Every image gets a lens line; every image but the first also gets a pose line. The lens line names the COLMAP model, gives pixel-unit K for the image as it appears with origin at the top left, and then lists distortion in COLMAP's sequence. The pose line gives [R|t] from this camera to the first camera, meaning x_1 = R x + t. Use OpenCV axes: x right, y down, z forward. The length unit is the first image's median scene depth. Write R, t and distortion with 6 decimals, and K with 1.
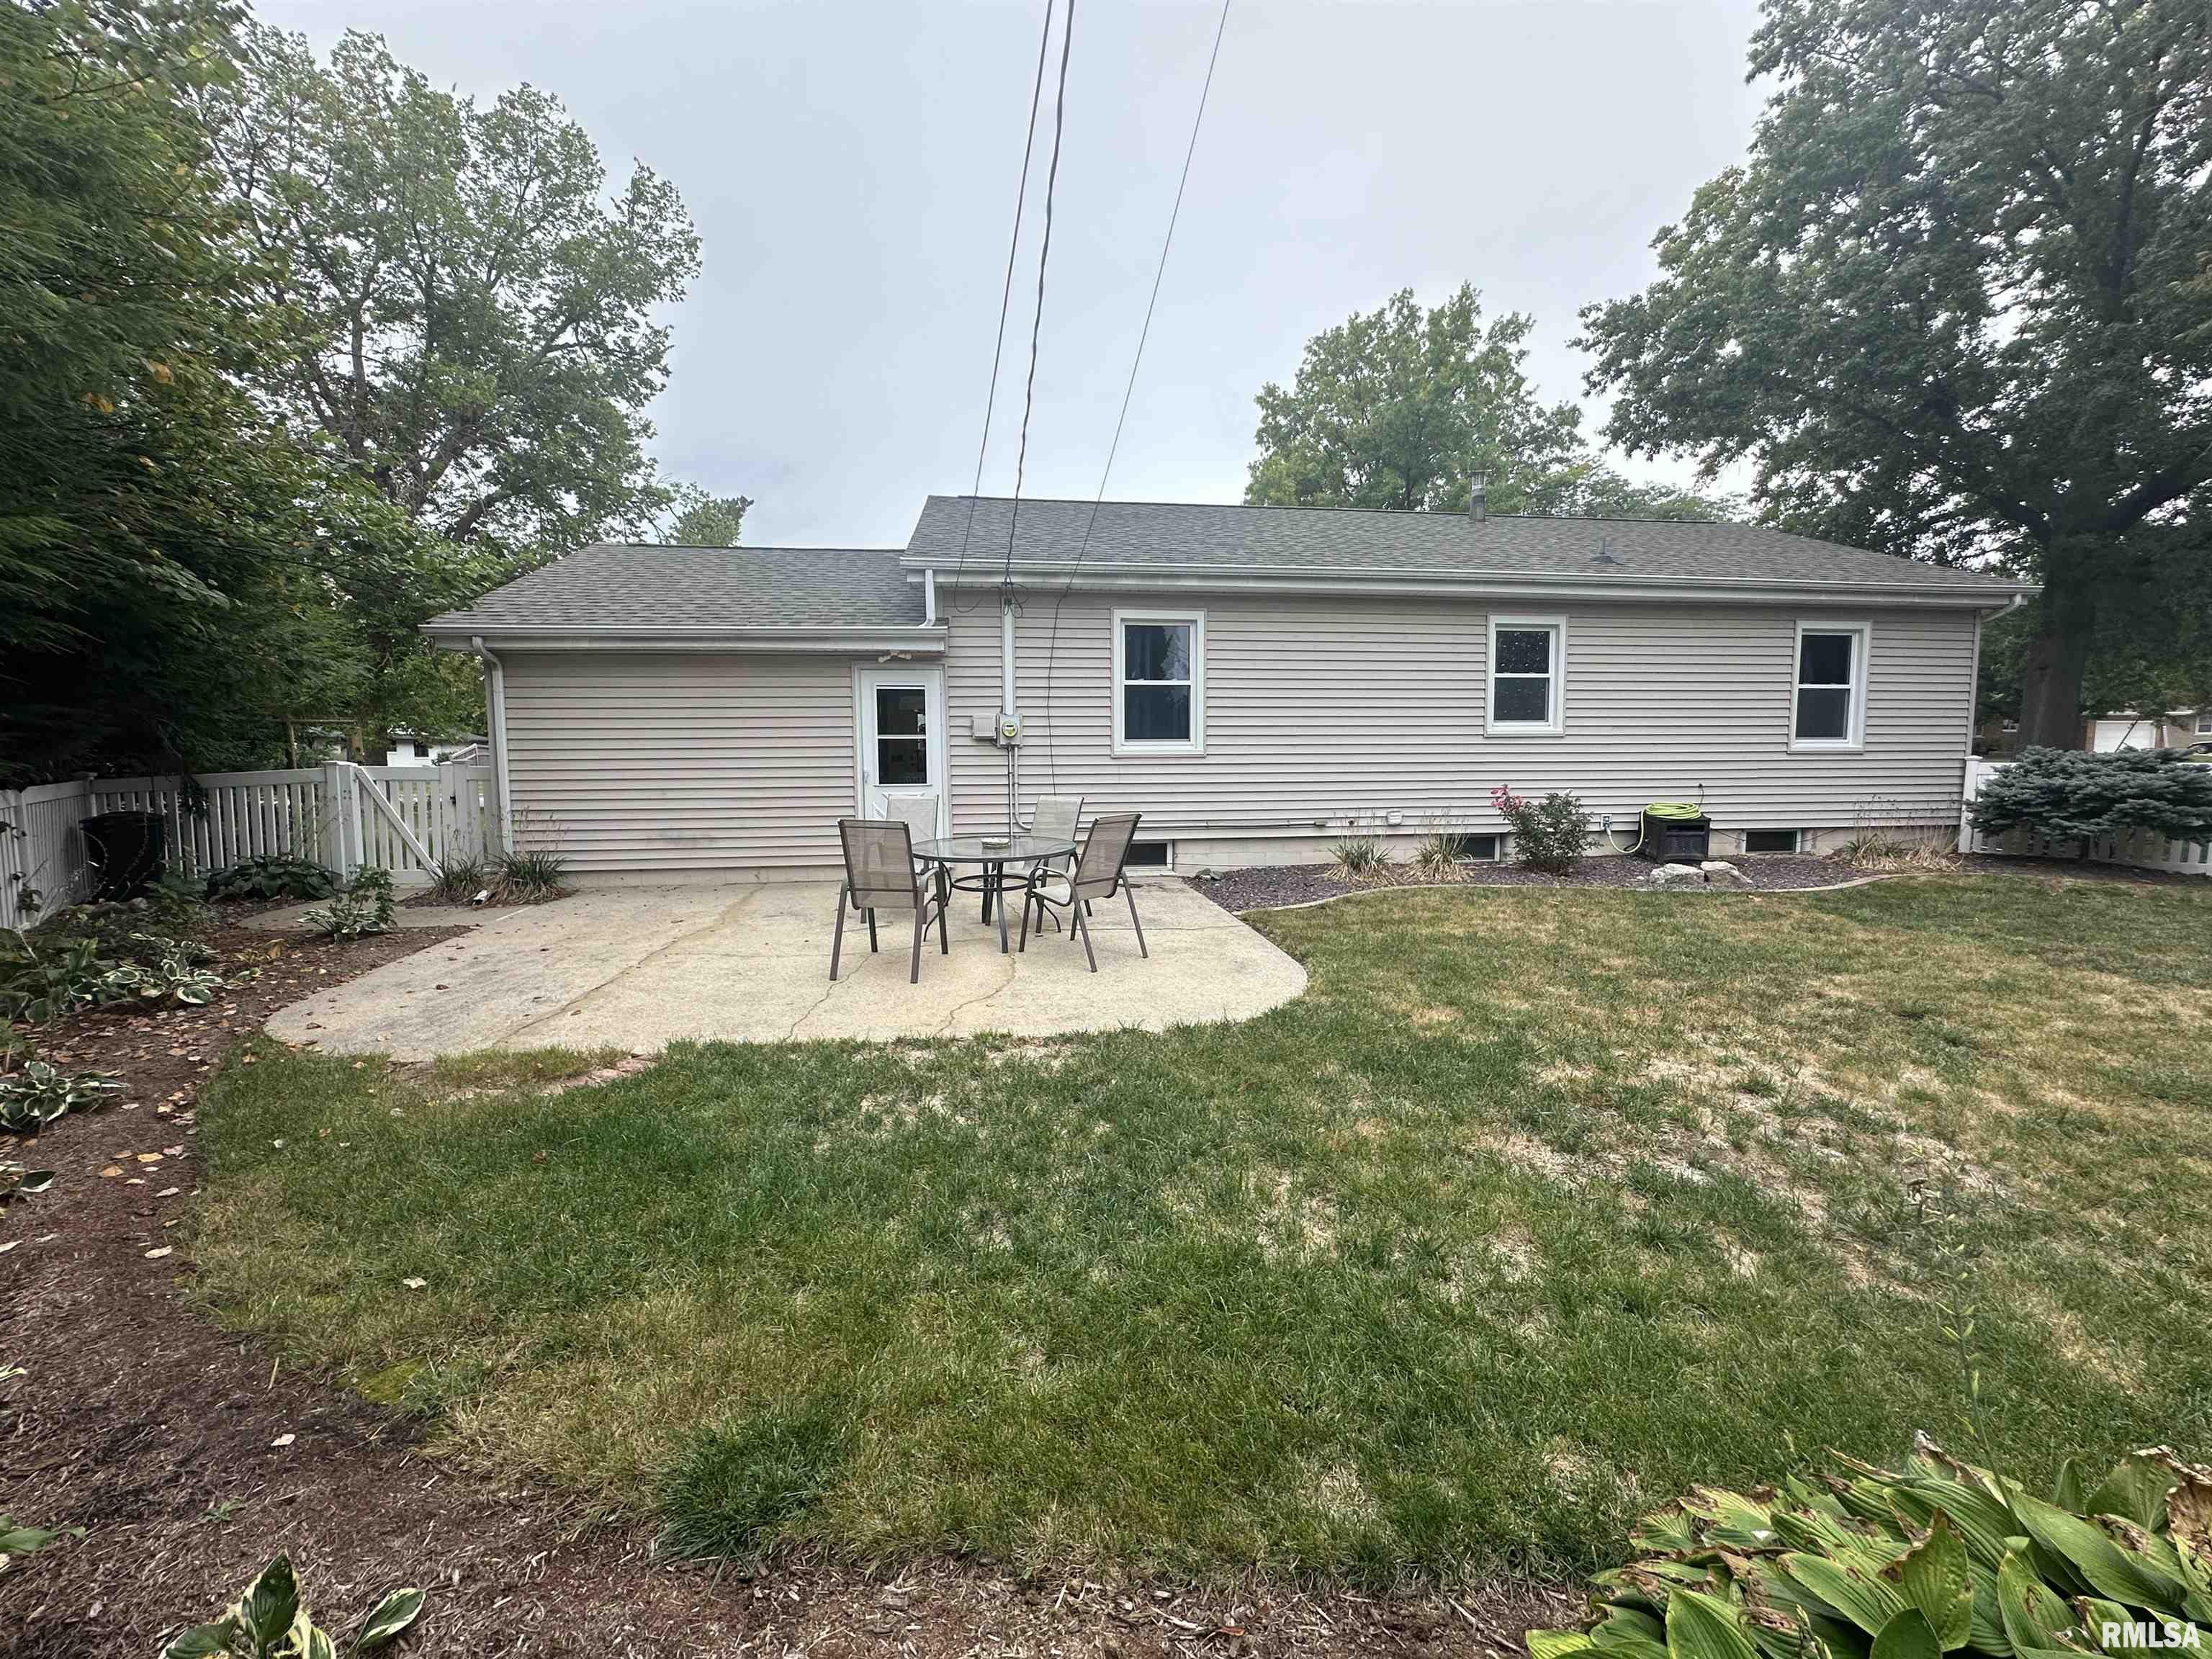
lens RADIAL K [[881.0, 0, 1106.0], [0, 881.0, 829.5], [0, 0, 1]] dist [-0.003585, 0.000791]
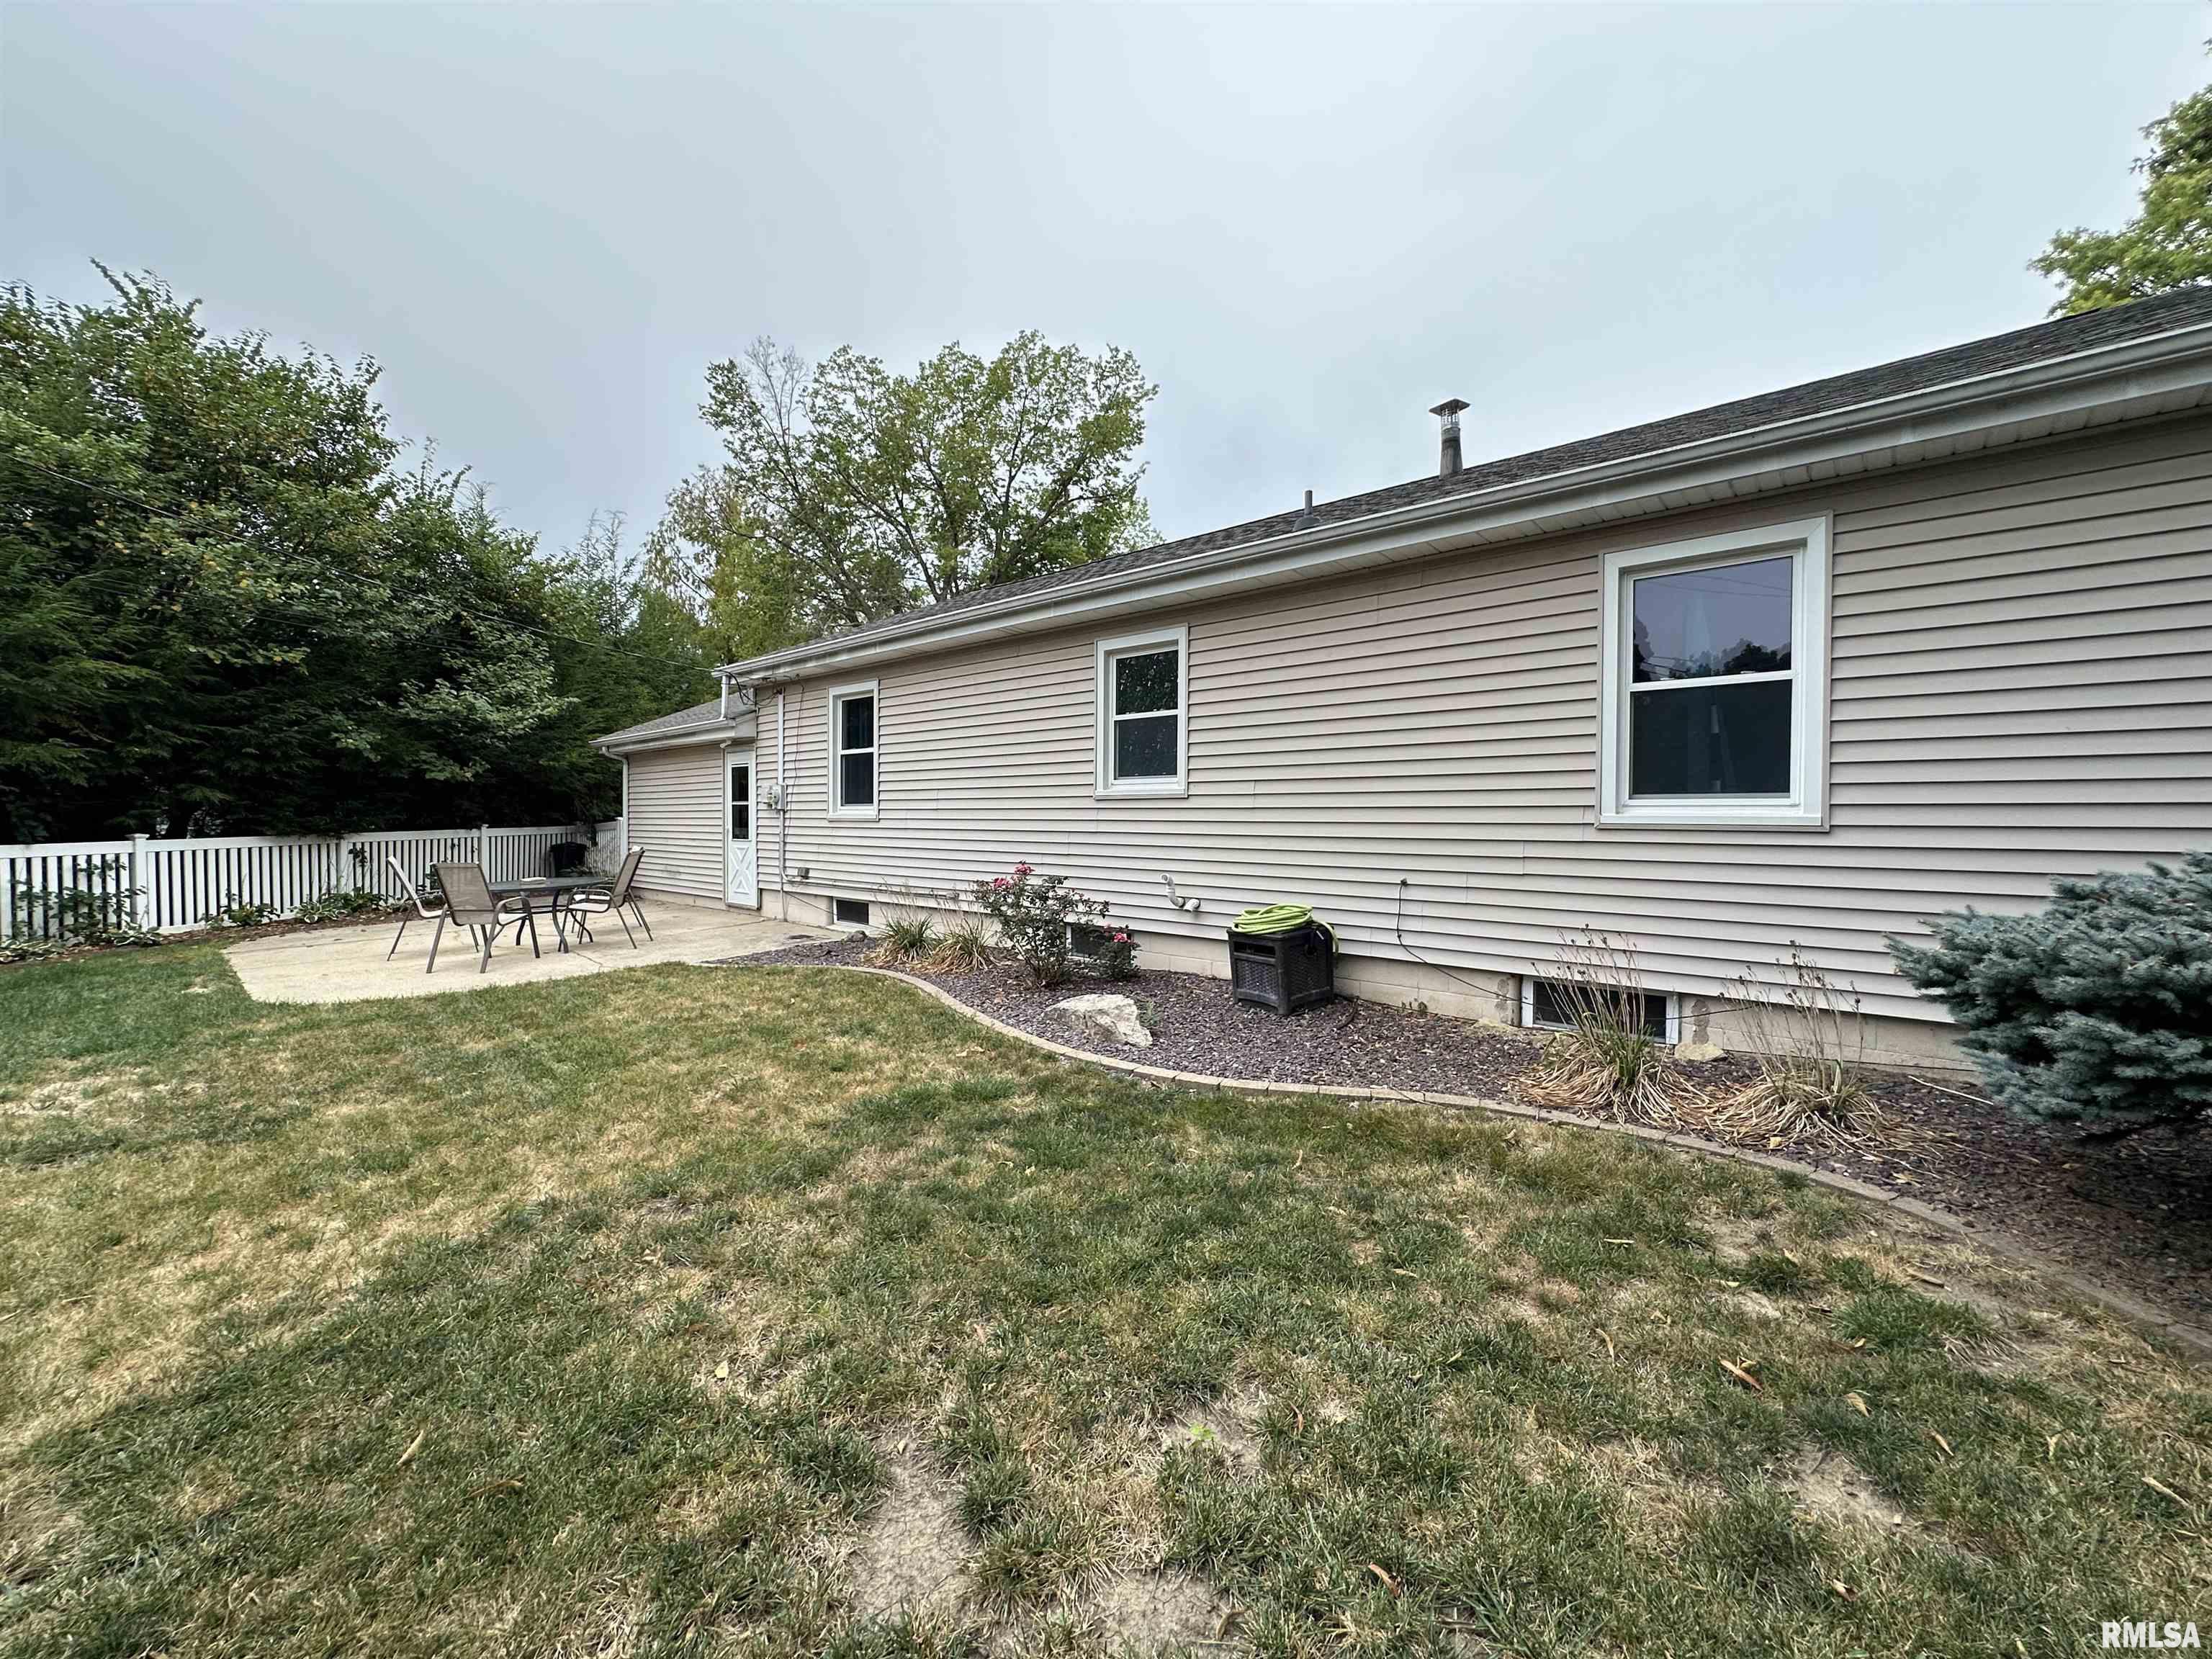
lens RADIAL K [[881.0, 0, 1106.0], [0, 881.0, 829.5], [0, 0, 1]] dist [-0.002429, -0.000349]
pose [[0.652851, 0.019923, -0.757224, 1.015199], [-0.067267, 0.997229, -0.031758, -0.054873], [0.754494, 0.071669, 0.652382, 0.507431]]
